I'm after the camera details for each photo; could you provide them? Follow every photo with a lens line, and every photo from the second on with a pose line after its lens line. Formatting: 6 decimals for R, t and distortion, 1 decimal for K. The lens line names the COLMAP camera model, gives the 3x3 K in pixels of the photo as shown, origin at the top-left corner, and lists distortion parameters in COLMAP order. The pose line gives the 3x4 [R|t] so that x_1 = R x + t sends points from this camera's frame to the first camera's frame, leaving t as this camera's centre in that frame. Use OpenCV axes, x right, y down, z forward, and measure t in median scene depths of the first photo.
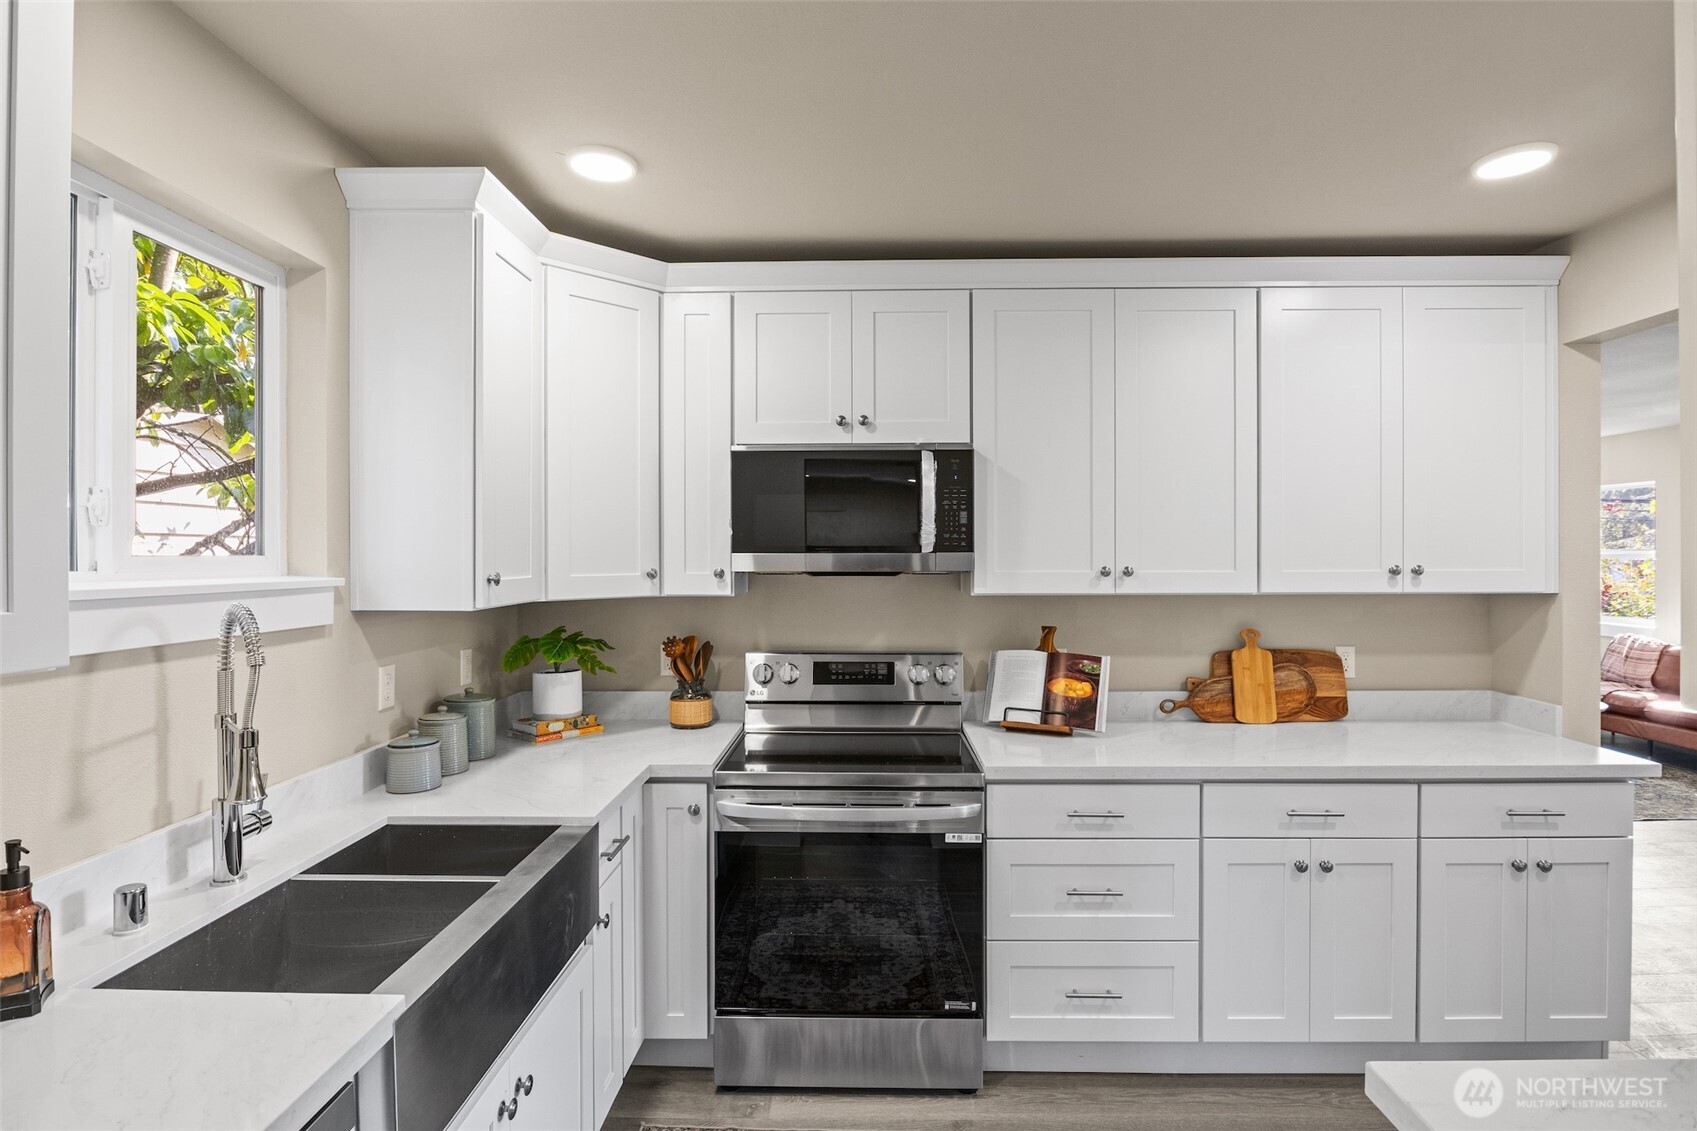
lens RADIAL K [[850.7, 0, 887.4], [0, 850.7, 554.4], [0, 0, 1]] dist [-0.003634, -0.003815]
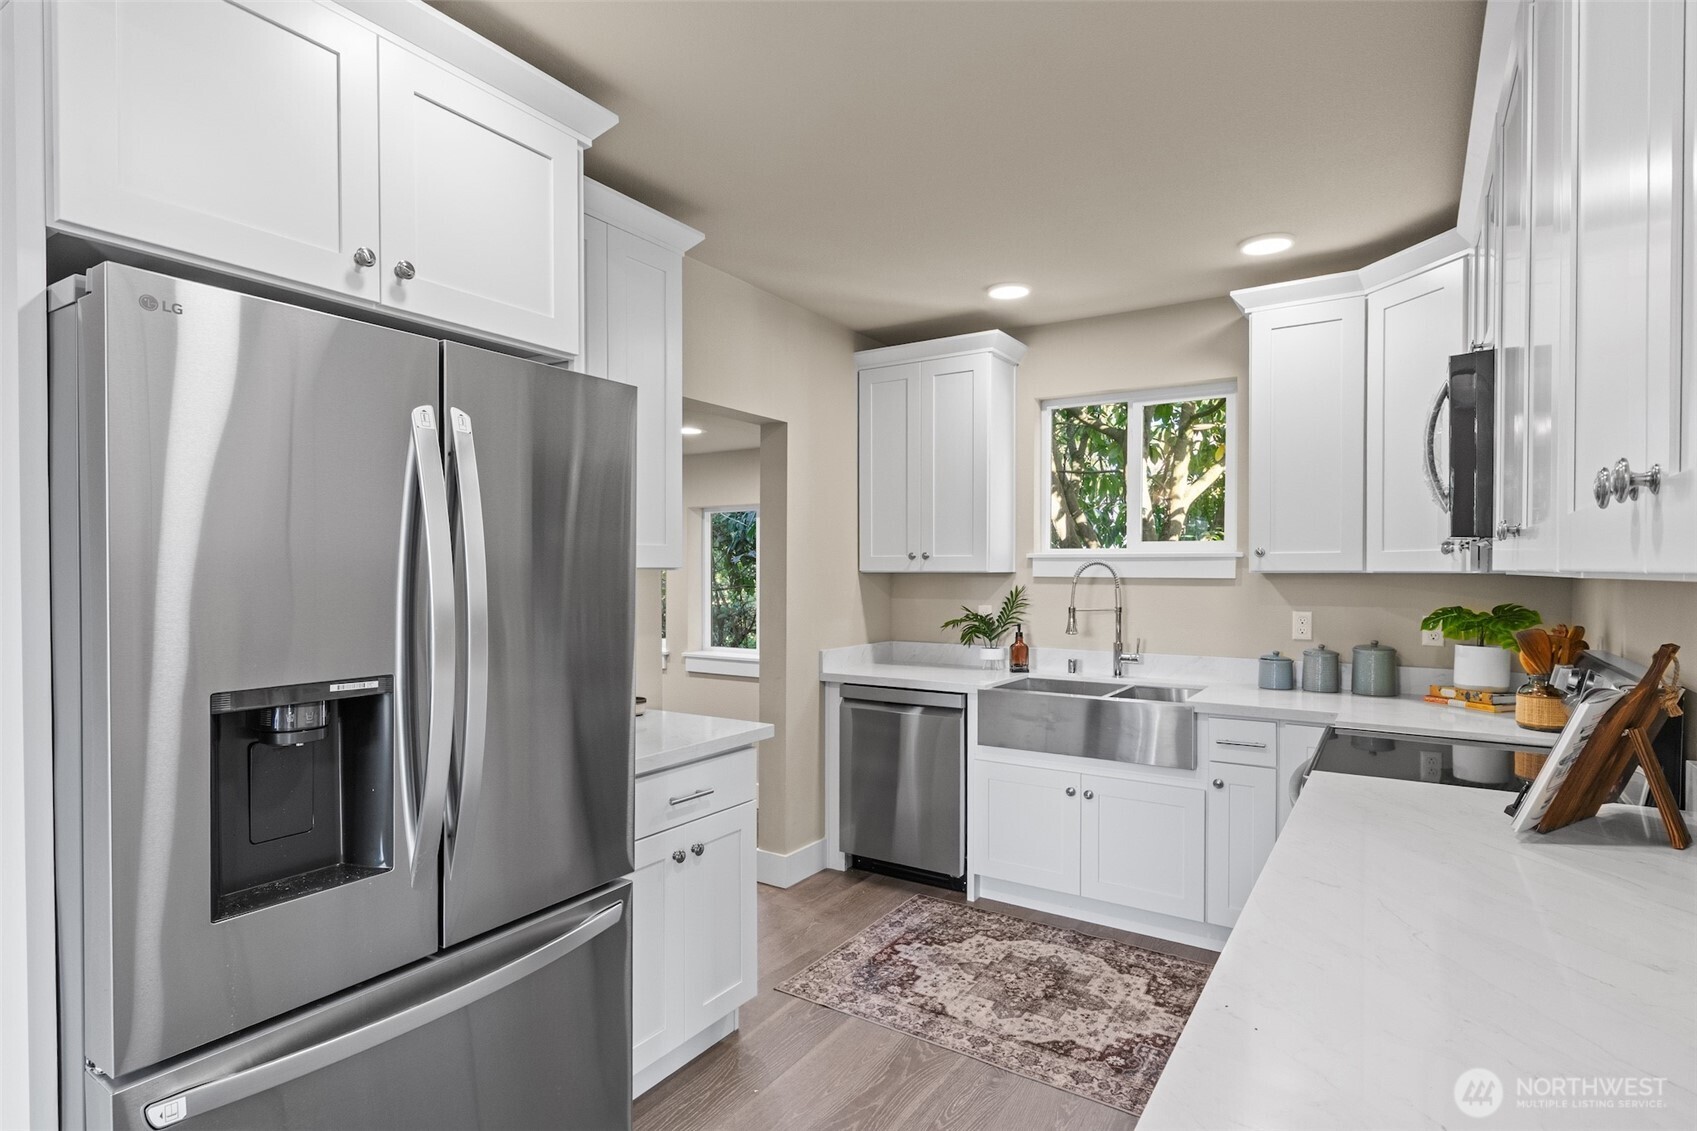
lens RADIAL K [[850.7, 0, 878.1], [0, 850.7, 586.0], [0, 0, 1]] dist [-0.003634, -0.003815]
pose [[-0.520150, 0.016270, -0.853920, 1.025329], [-0.002778, 0.999781, 0.020741, 0.052383], [0.854070, 0.013160, -0.519991, 1.060993]]
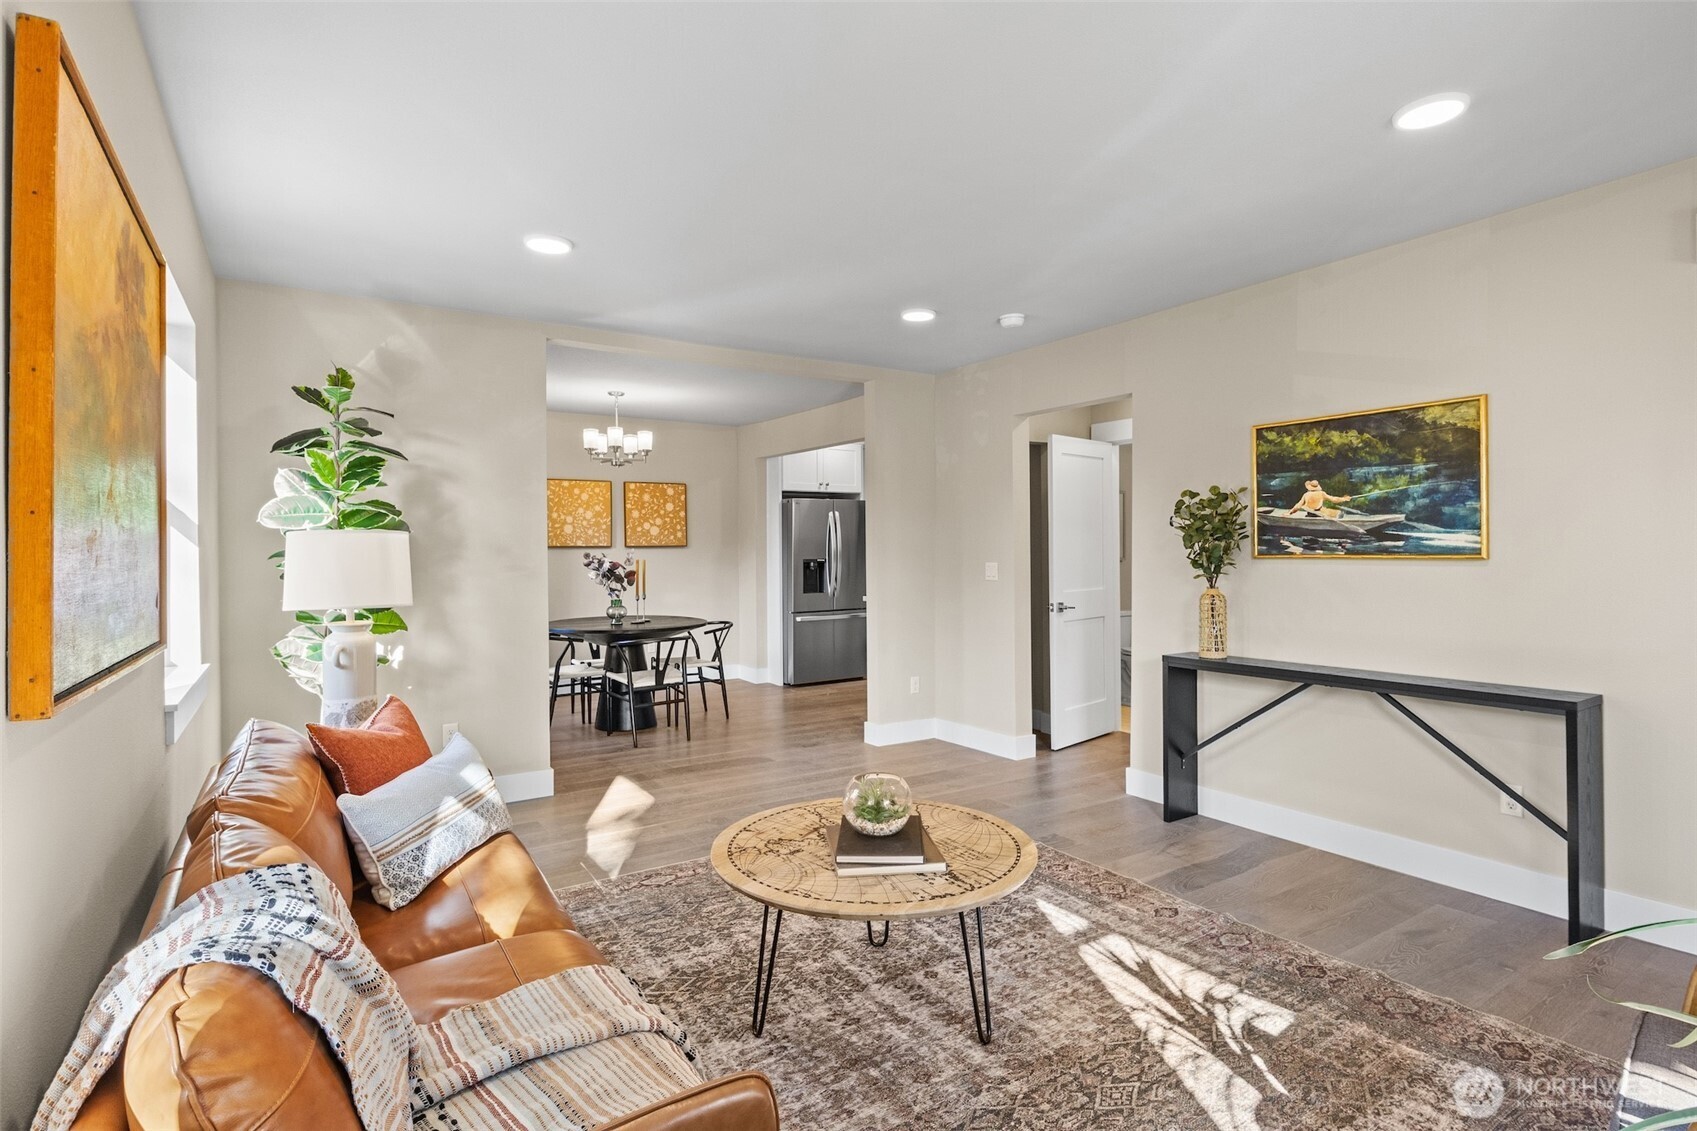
lens RADIAL K [[850.7, 0, 858.2], [0, 850.7, 559.2], [0, 0, 1]] dist [-0.003634, -0.003815]
pose [[-0.831733, 0.013281, -0.555017, 2.513413], [0.007244, 0.999888, 0.013070, 0.084917], [0.555129, 0.006850, -0.831736, 3.420692]]
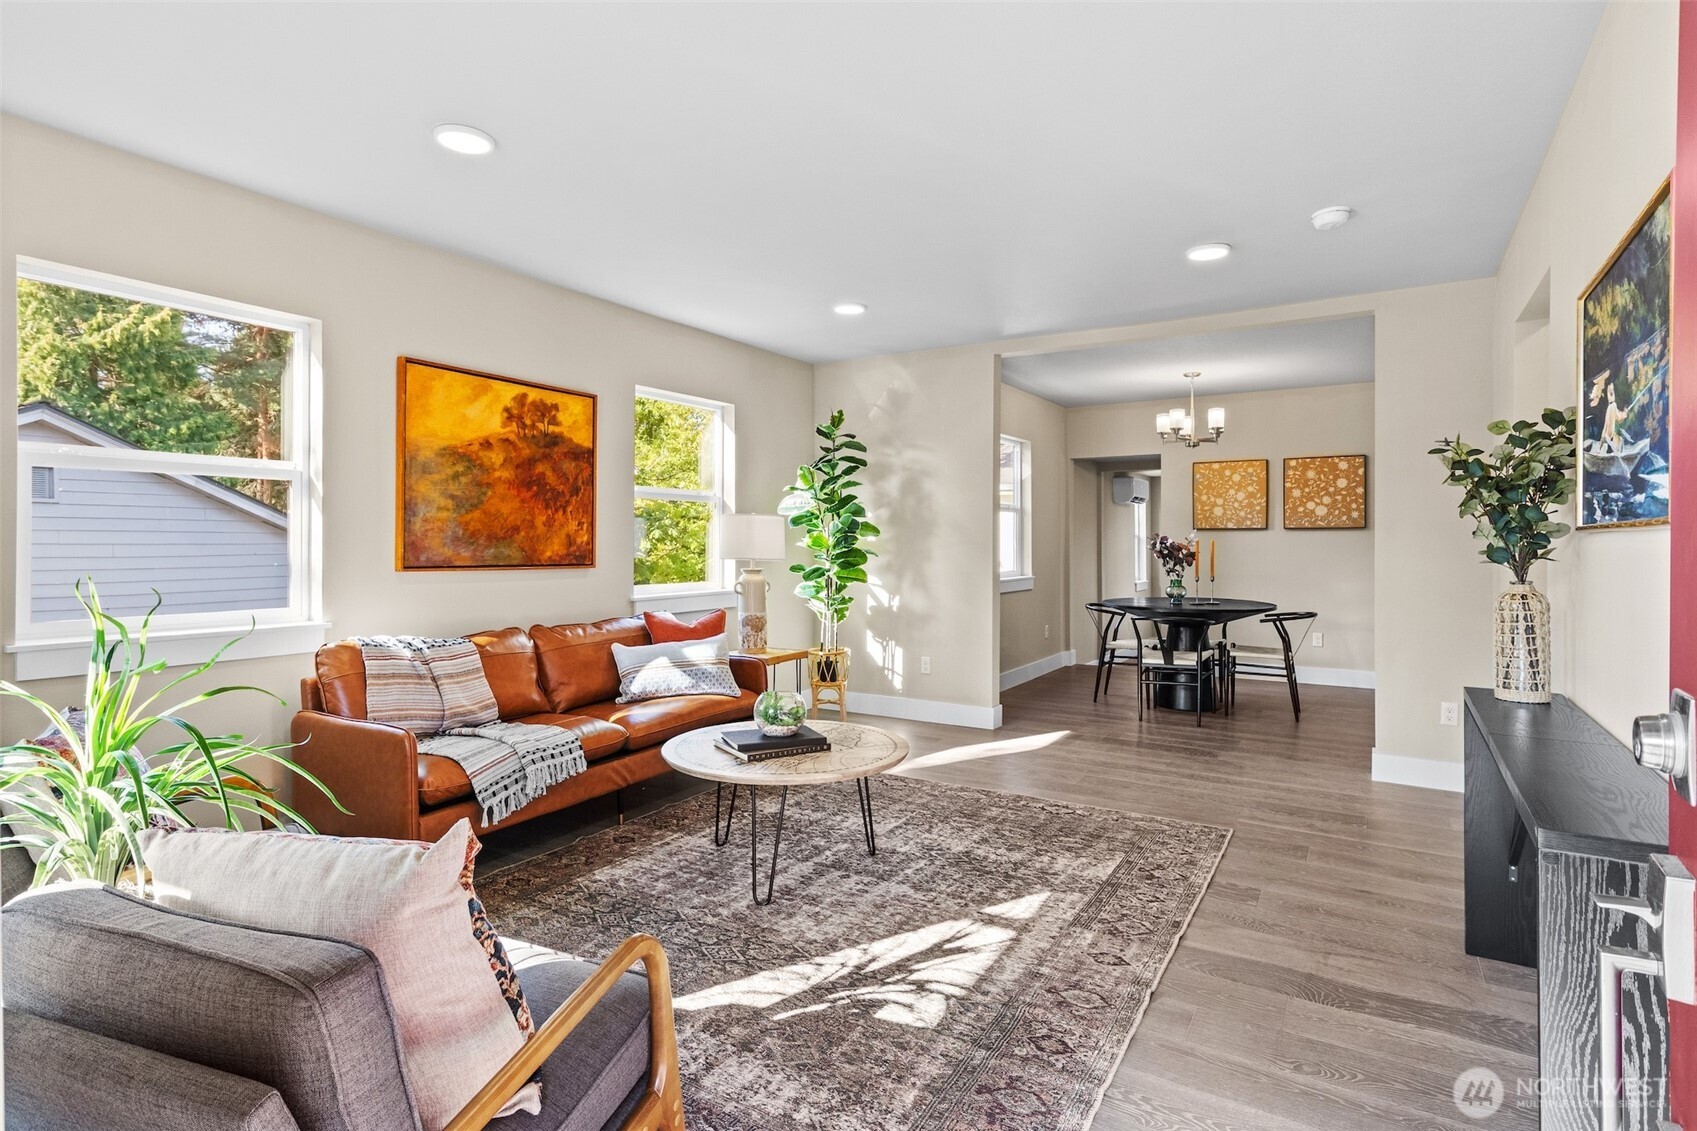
lens RADIAL K [[875.7, 0, 845.5], [0, 875.7, 565.1], [0, 0, 1]] dist [0.005132, 0.000859]
pose [[-0.855707, -0.014434, 0.517260, 1.134828], [0.000008, 0.999611, 0.027906, 0.116646], [-0.517461, 0.023884, -0.855373, 3.713691]]
